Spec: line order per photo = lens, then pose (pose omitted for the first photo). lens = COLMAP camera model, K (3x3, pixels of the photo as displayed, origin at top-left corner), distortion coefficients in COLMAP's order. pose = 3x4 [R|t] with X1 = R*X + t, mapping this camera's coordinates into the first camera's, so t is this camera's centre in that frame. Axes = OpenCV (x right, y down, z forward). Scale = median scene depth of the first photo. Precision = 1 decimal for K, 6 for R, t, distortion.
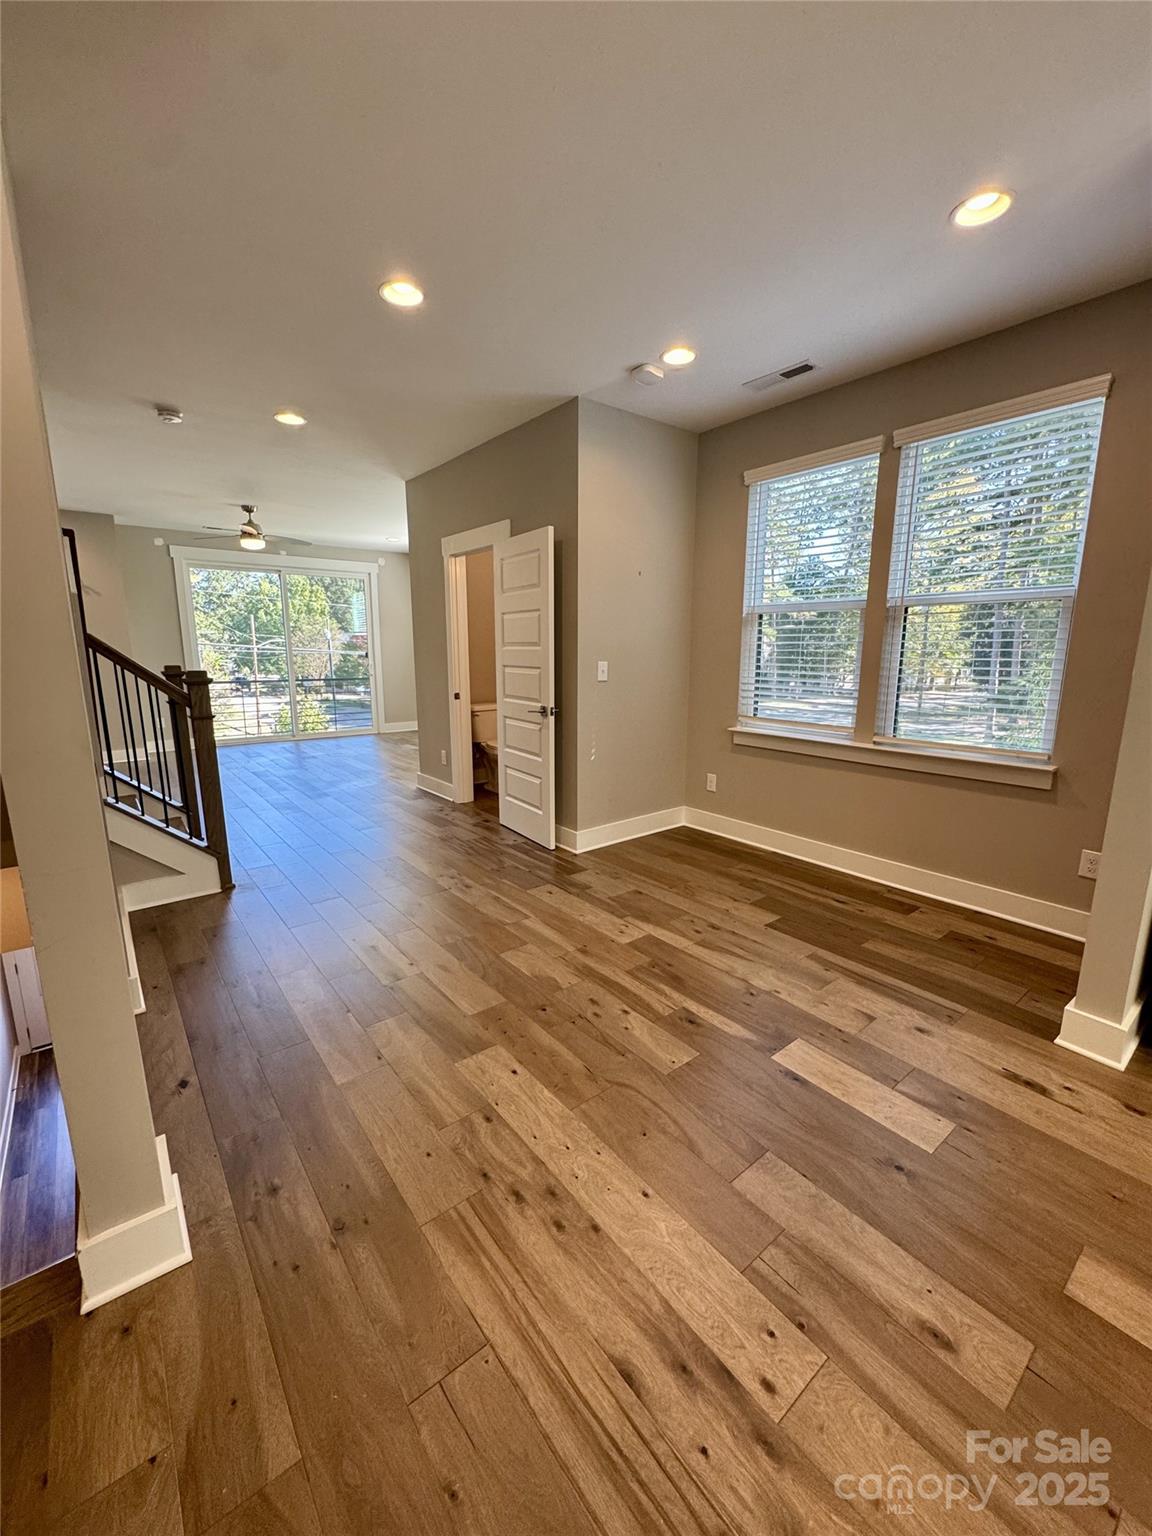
lens RADIAL K [[615.5, 0, 578.2], [0, 615.5, 768.1], [0, 0, 1]] dist [-0.003869, 0.000600]
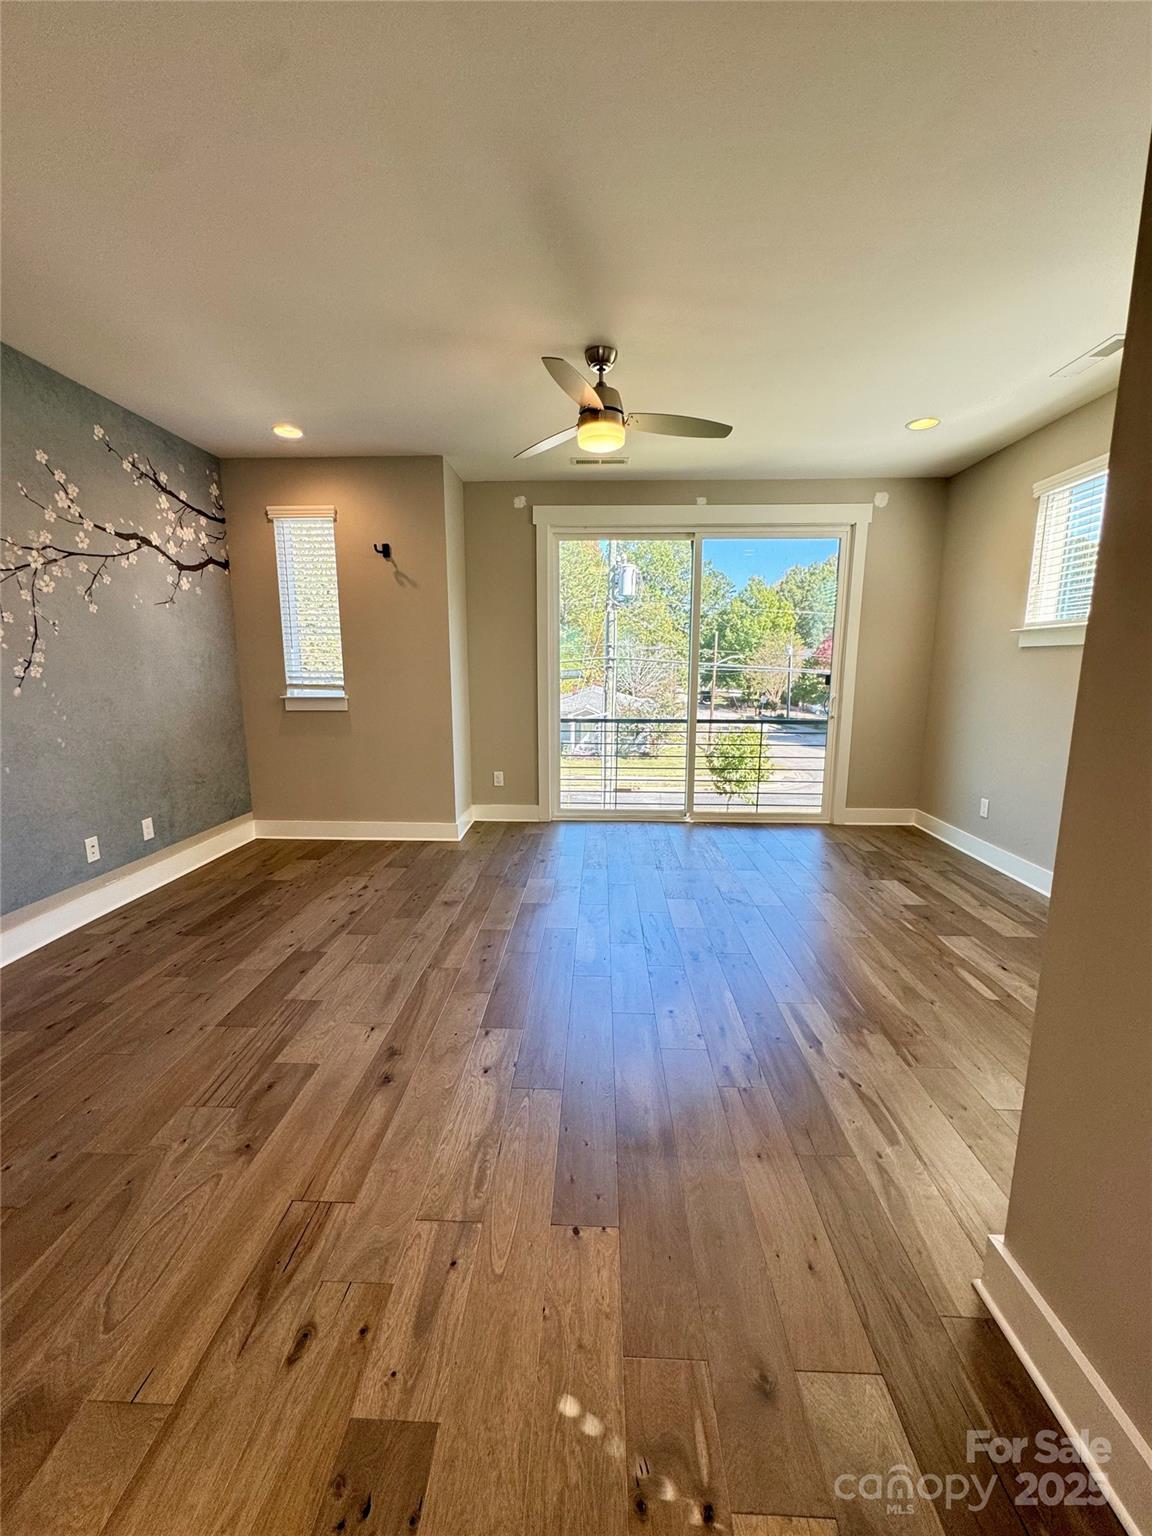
lens RADIAL K [[615.5, 0, 578.2], [0, 615.5, 768.1], [0, 0, 1]] dist [-0.003869, 0.000600]
pose [[0.759747, 0.107711, -0.641235, -0.492729], [-0.123929, 0.992093, 0.019813, -0.286659], [0.638299, 0.064415, 0.767089, 1.426177]]
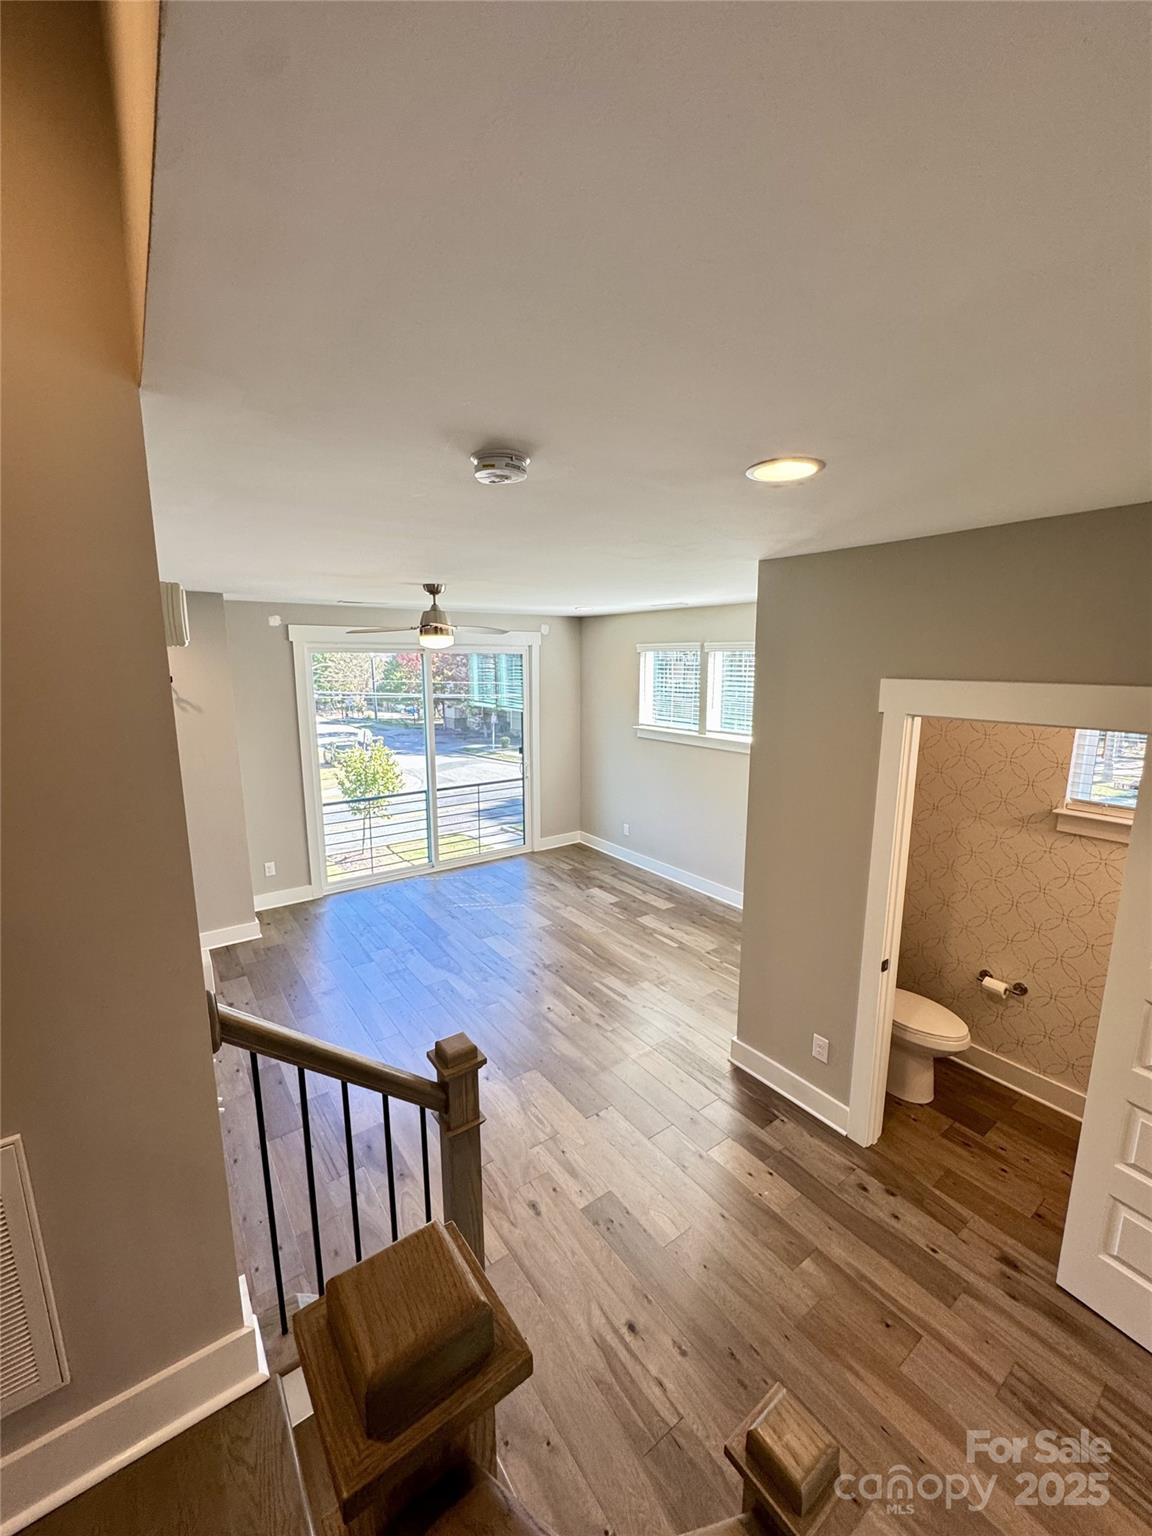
lens RADIAL K [[615.5, 0, 578.2], [0, 615.5, 768.1], [0, 0, 1]] dist [-0.003869, 0.000600]
pose [[0.998975, 0.005124, -0.044972, -0.756973], [-0.005842, 0.999857, -0.015843, -0.478330], [0.044884, 0.016090, 0.998863, 0.780595]]
